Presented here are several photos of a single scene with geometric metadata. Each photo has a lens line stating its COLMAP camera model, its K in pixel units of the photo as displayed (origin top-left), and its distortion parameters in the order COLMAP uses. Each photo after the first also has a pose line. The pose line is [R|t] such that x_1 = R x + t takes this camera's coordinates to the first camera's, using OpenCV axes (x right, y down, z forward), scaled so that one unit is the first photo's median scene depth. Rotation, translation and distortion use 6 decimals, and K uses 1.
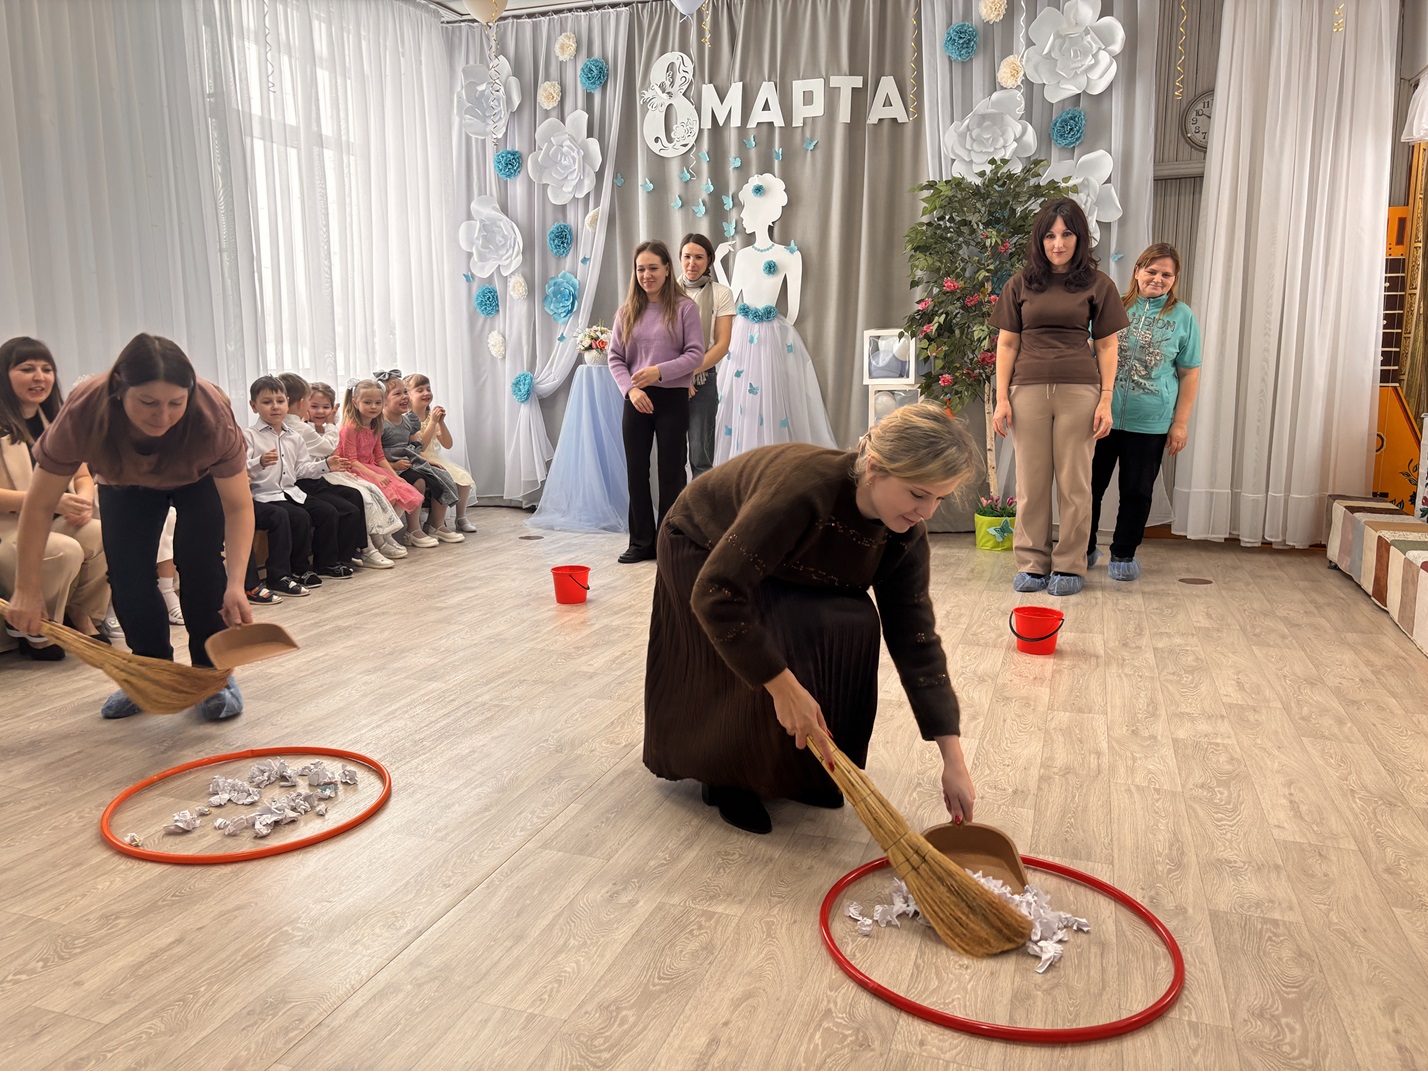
lens RADIAL K [[1072.4, 0, 704.2], [0, 1072.4, 527.2], [0, 0, 1]] dist [0.037531, -0.041945]
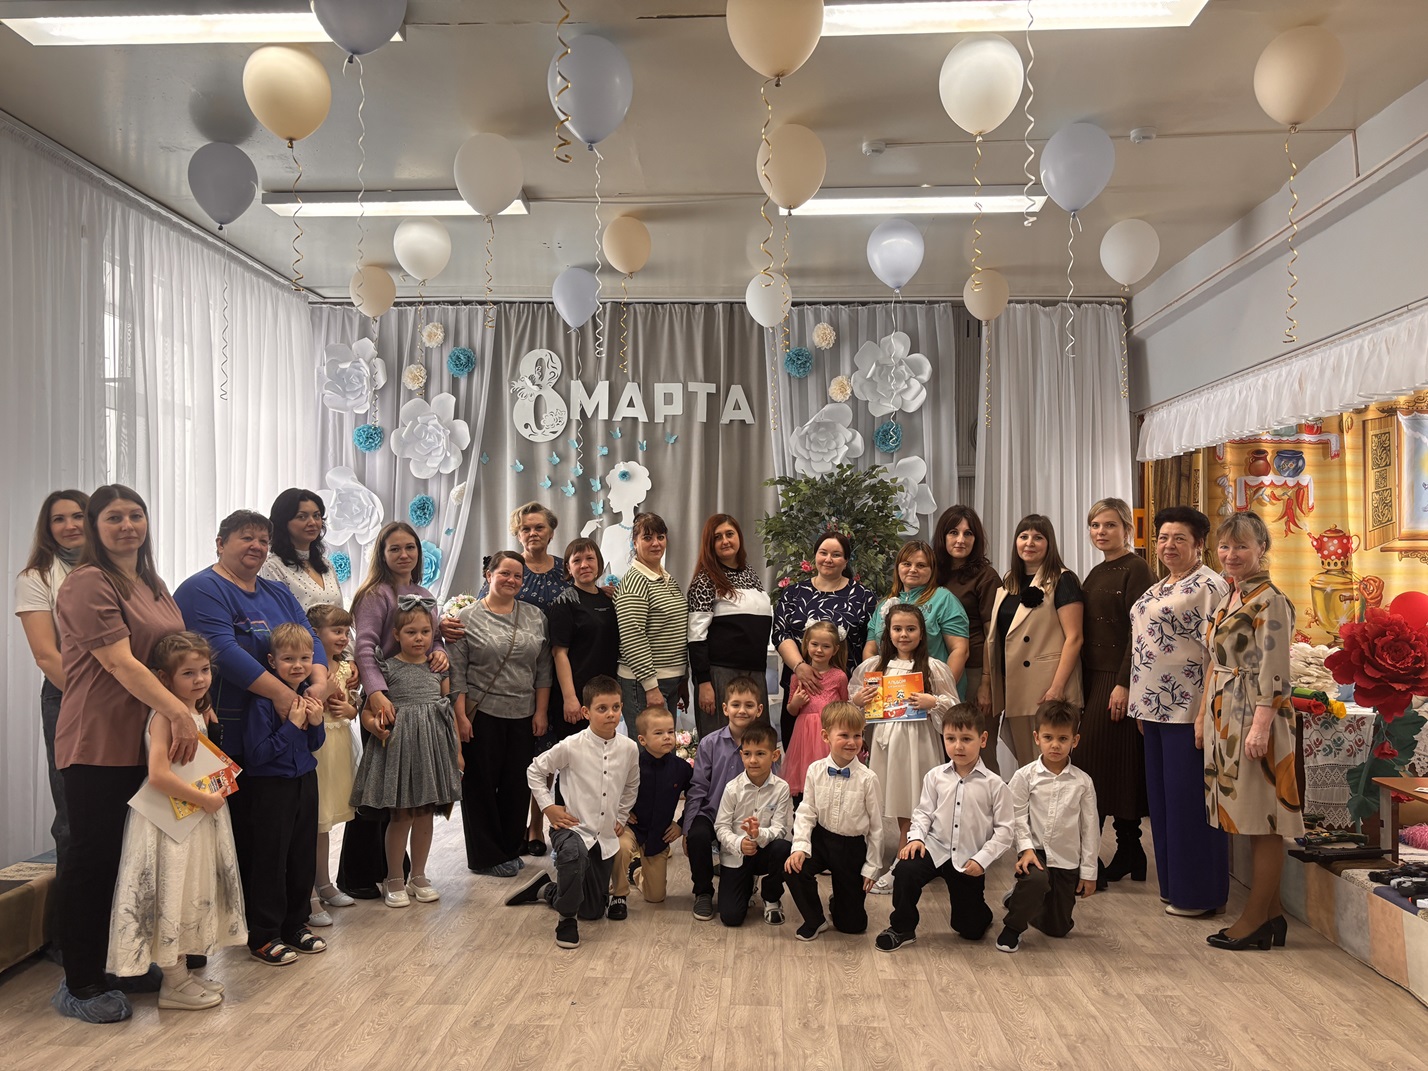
lens RADIAL K [[1072.4, 0, 708.9], [0, 1072.4, 538.7], [0, 0, 1]] dist [0.037531, -0.041945]
pose [[0.961344, 0.011332, 0.275117, -0.169821], [0.040304, 0.982601, -0.181306, -0.049112], [-0.272385, 0.185386, 0.944160, -0.043785]]
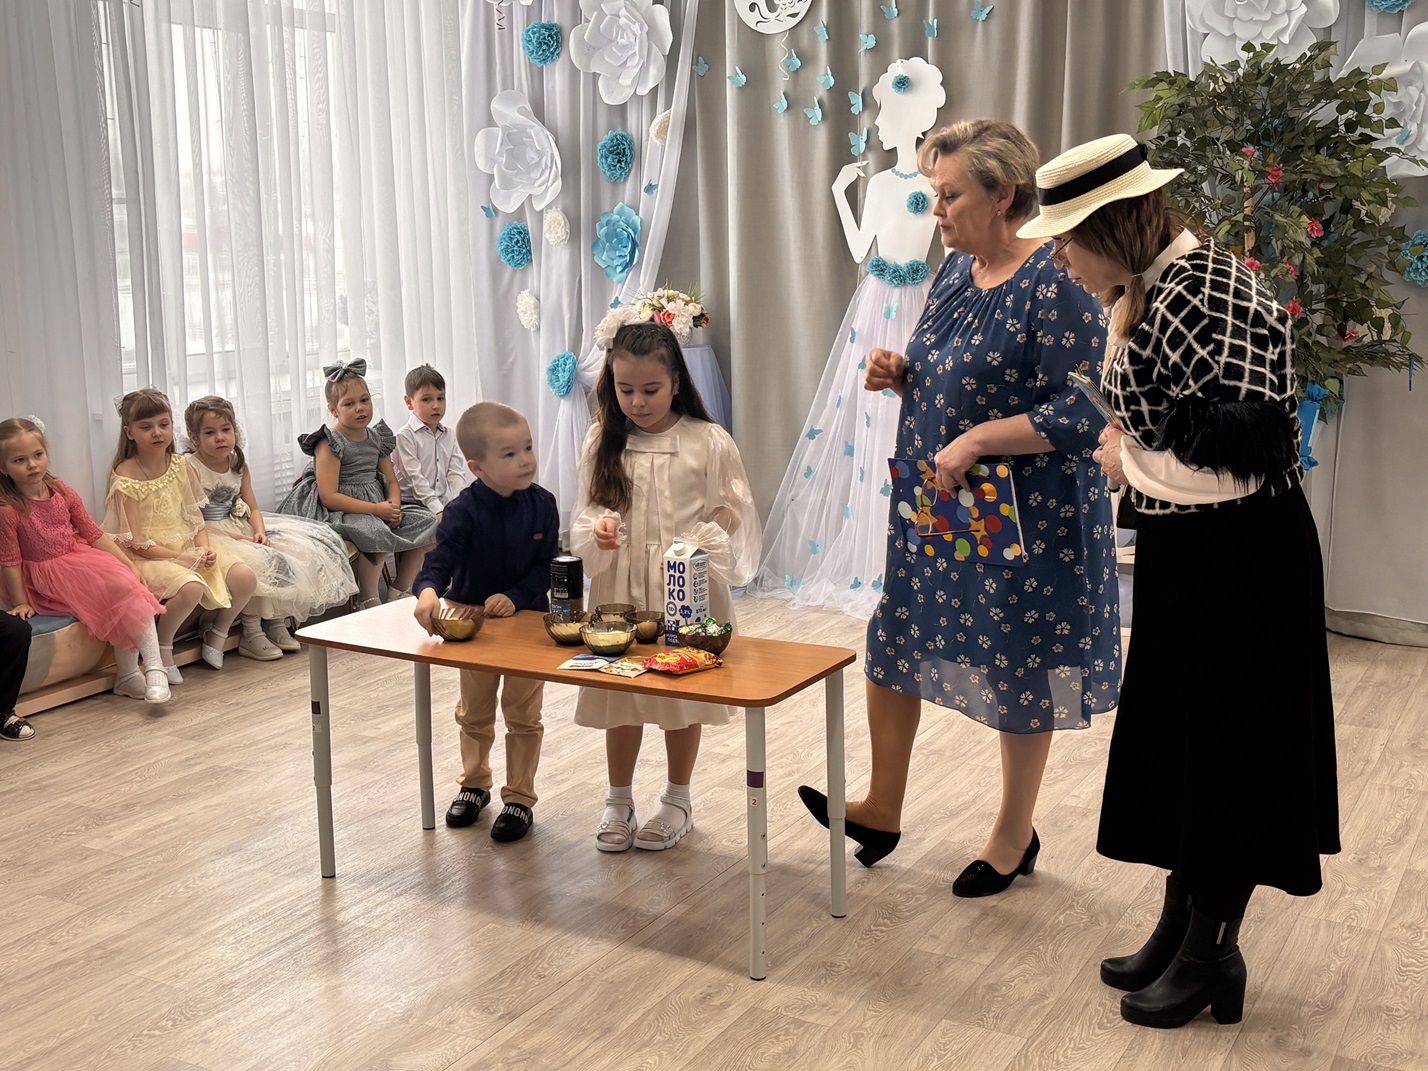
lens RADIAL K [[1633.0, 0, 707.2], [0, 1633.0, 571.0], [0, 0, 1]] dist [0.026758, 0.000000]
pose [[0.986393, 0.025521, -0.162410, 0.104497], [-0.018512, 0.998837, 0.044524, -0.062596], [0.163357, -0.040912, 0.985718, -0.004250]]
